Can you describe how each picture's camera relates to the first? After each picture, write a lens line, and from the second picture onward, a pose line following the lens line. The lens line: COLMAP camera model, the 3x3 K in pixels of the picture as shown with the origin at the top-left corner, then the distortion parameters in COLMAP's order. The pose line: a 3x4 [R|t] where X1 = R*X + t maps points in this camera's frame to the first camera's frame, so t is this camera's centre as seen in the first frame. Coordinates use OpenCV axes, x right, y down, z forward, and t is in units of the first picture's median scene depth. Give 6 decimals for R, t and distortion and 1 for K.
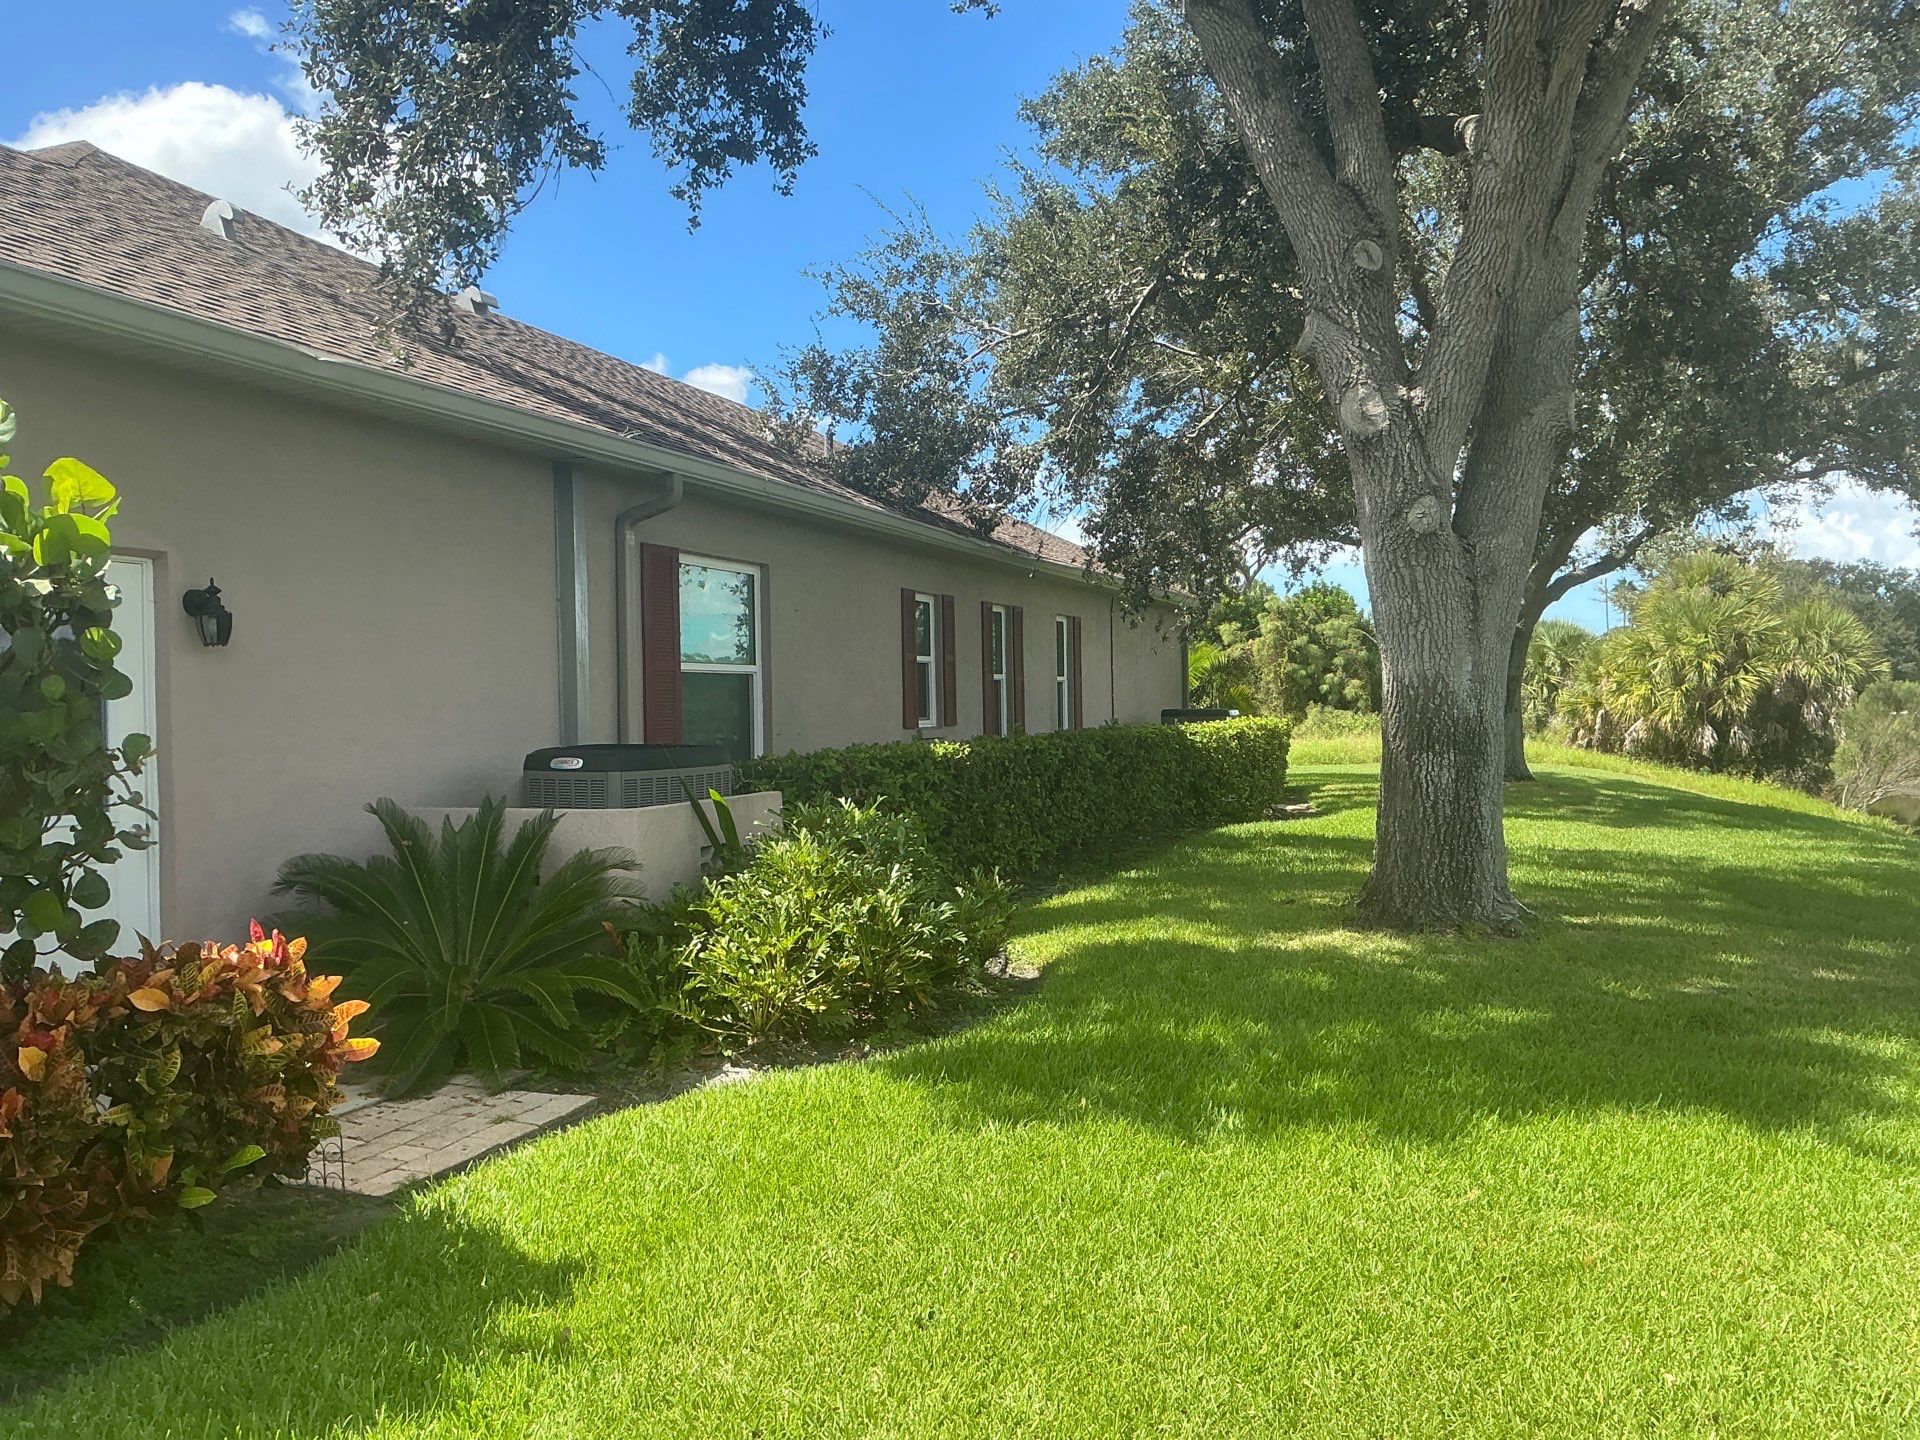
lens RADIAL K [[1606.9, 0, 953.9], [0, 1606.9, 722.5], [0, 0, 1]] dist [0.120886, -0.253515]
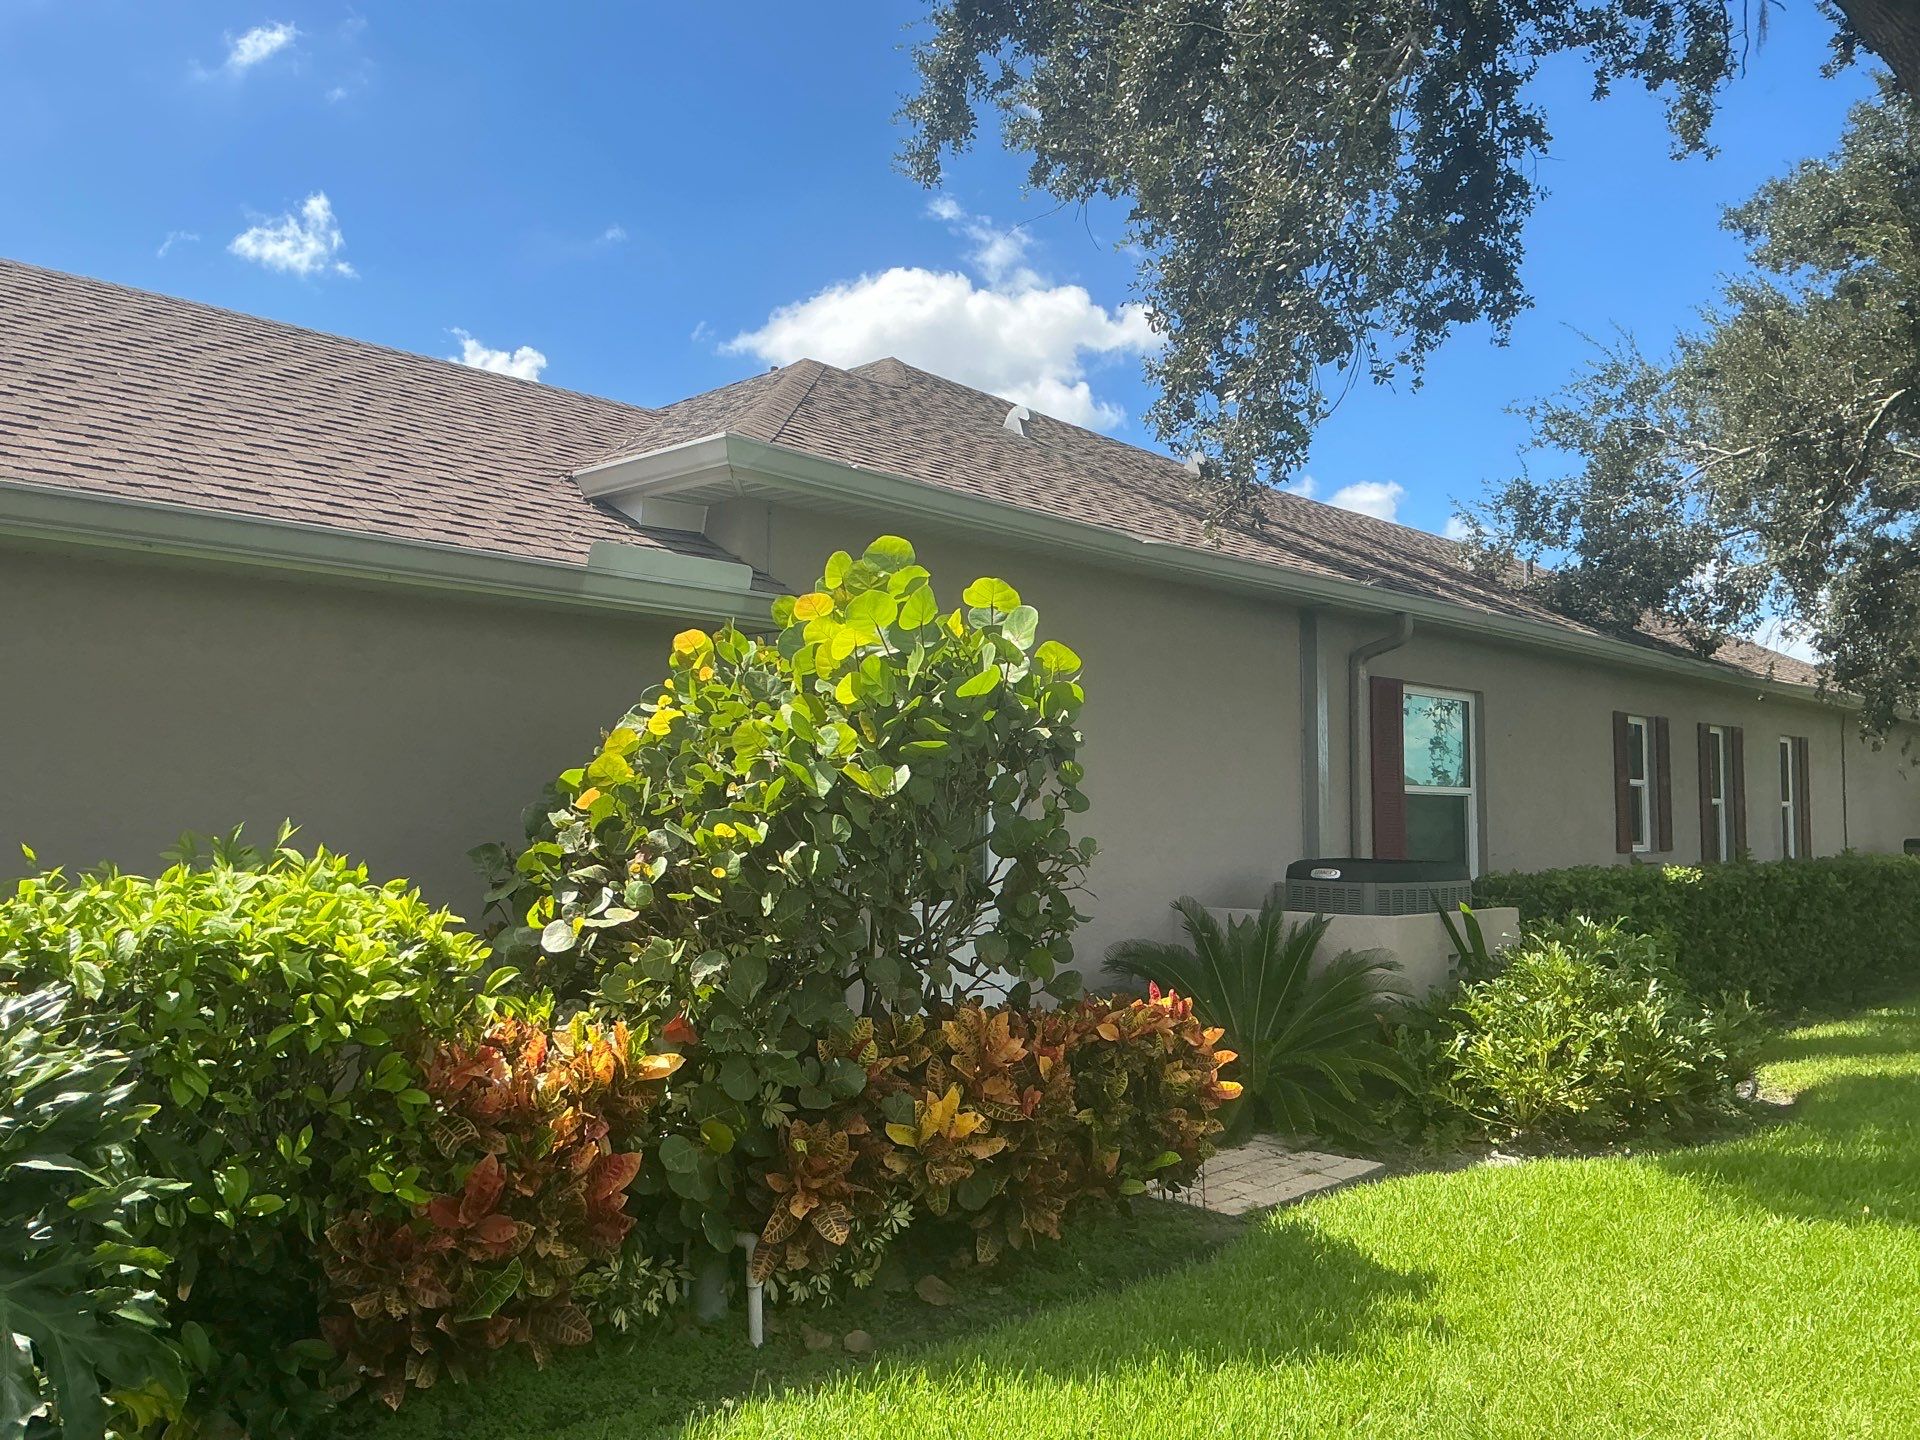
lens RADIAL K [[1606.9, 0, 953.9], [0, 1606.9, 722.5], [0, 0, 1]] dist [0.120886, -0.253515]
pose [[0.923938, -0.007195, -0.382474, -0.035649], [-0.020836, 0.997392, -0.069097, 0.002460], [0.381974, 0.071810, 0.921379, -0.125137]]
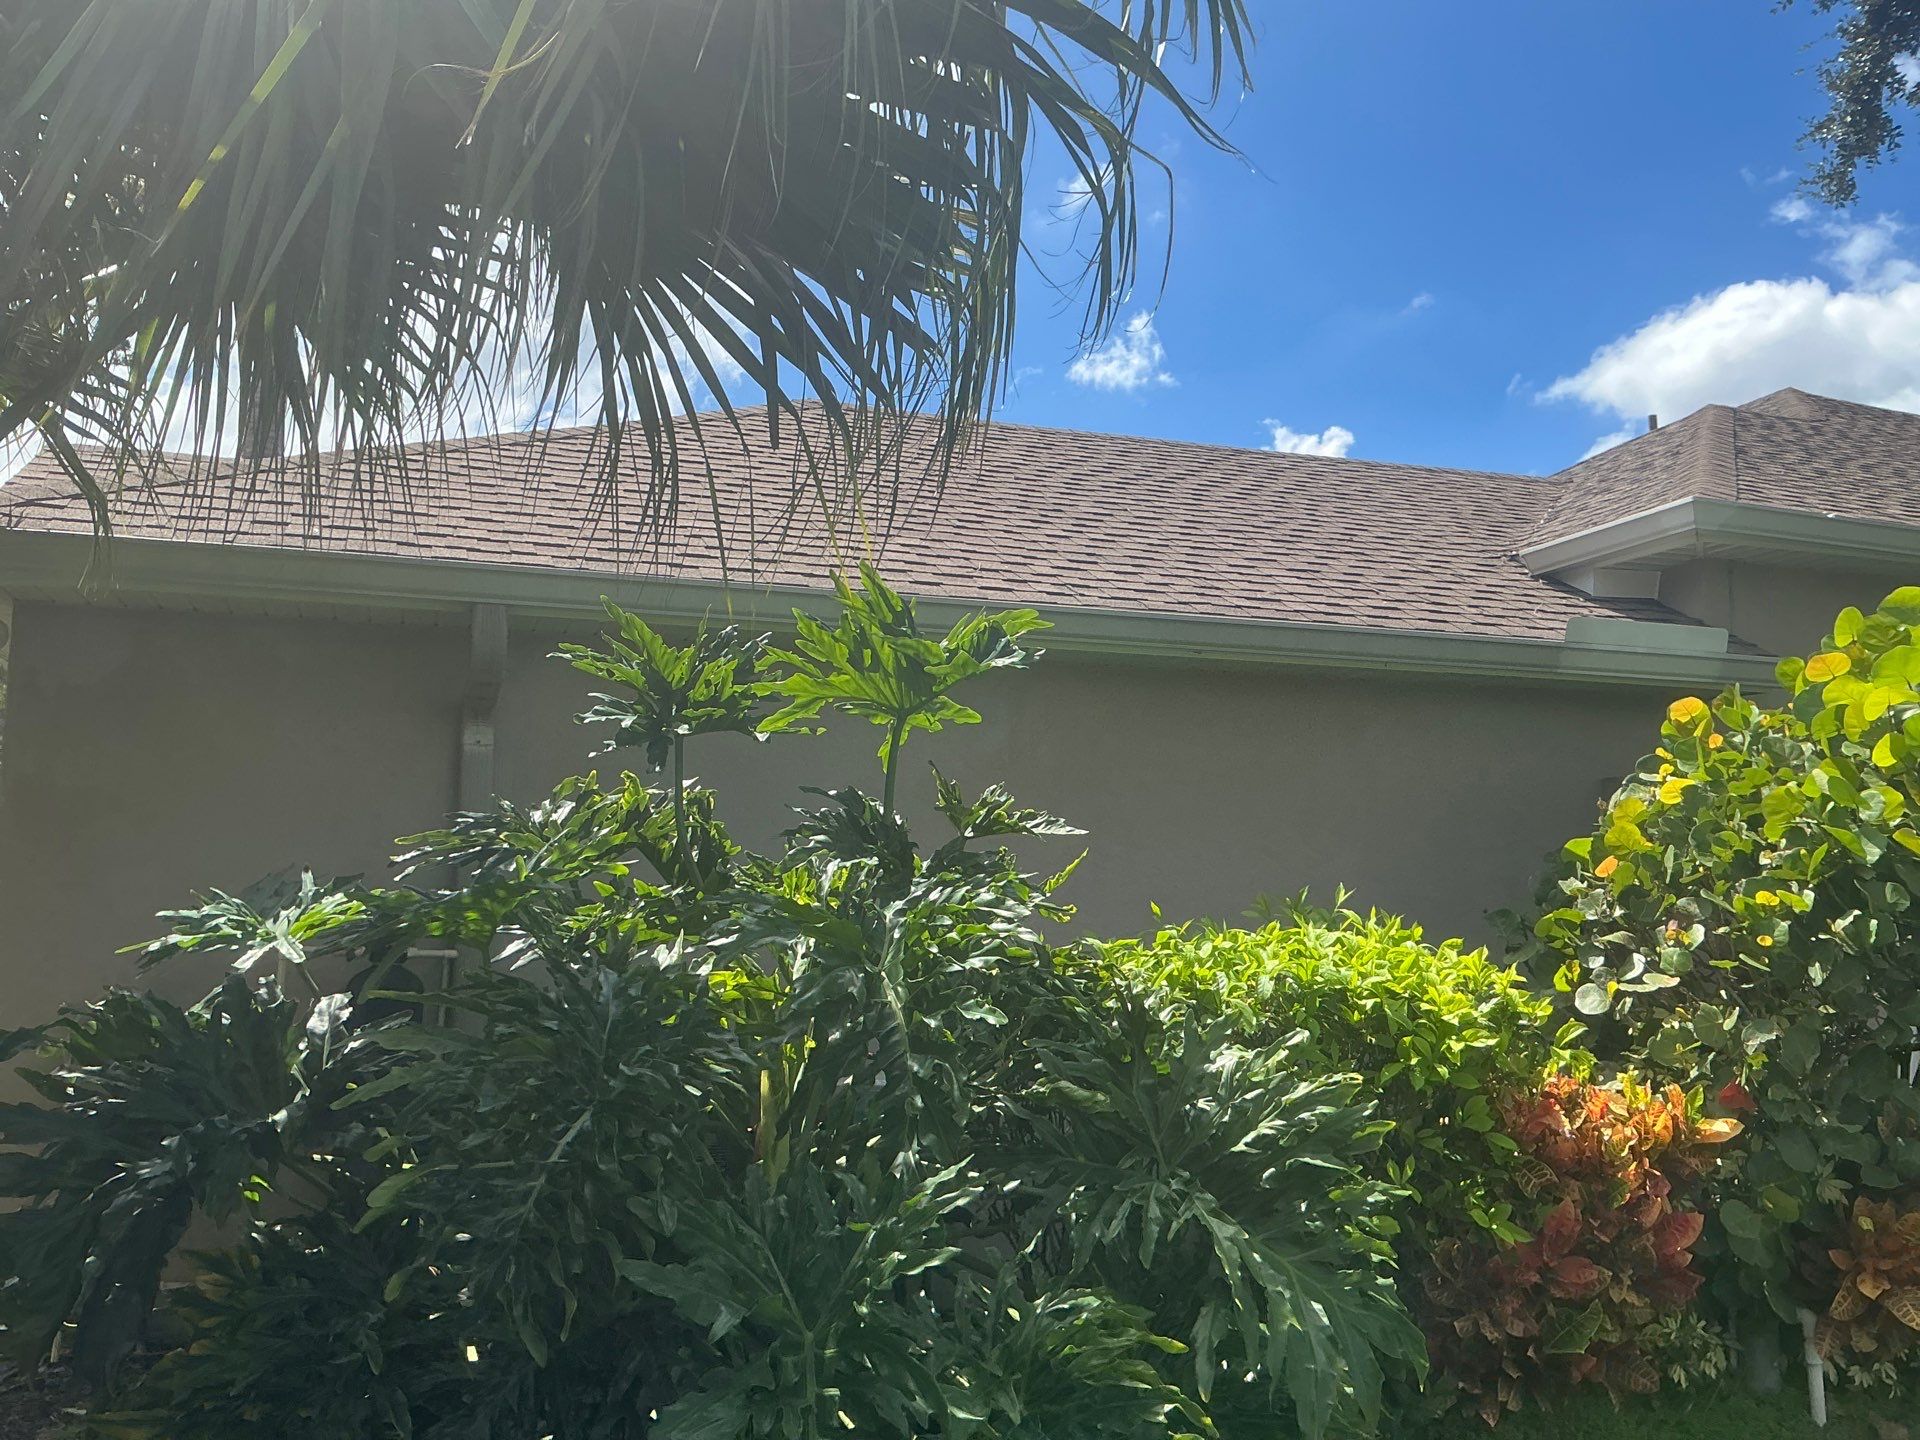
lens RADIAL K [[1606.9, 0, 953.9], [0, 1606.9, 722.5], [0, 0, 1]] dist [0.120886, -0.253515]
pose [[0.627611, -0.063465, -0.775936, -0.055653], [-0.026421, 0.994361, -0.102701, 0.006834], [0.778079, 0.084957, 0.622396, -0.195368]]
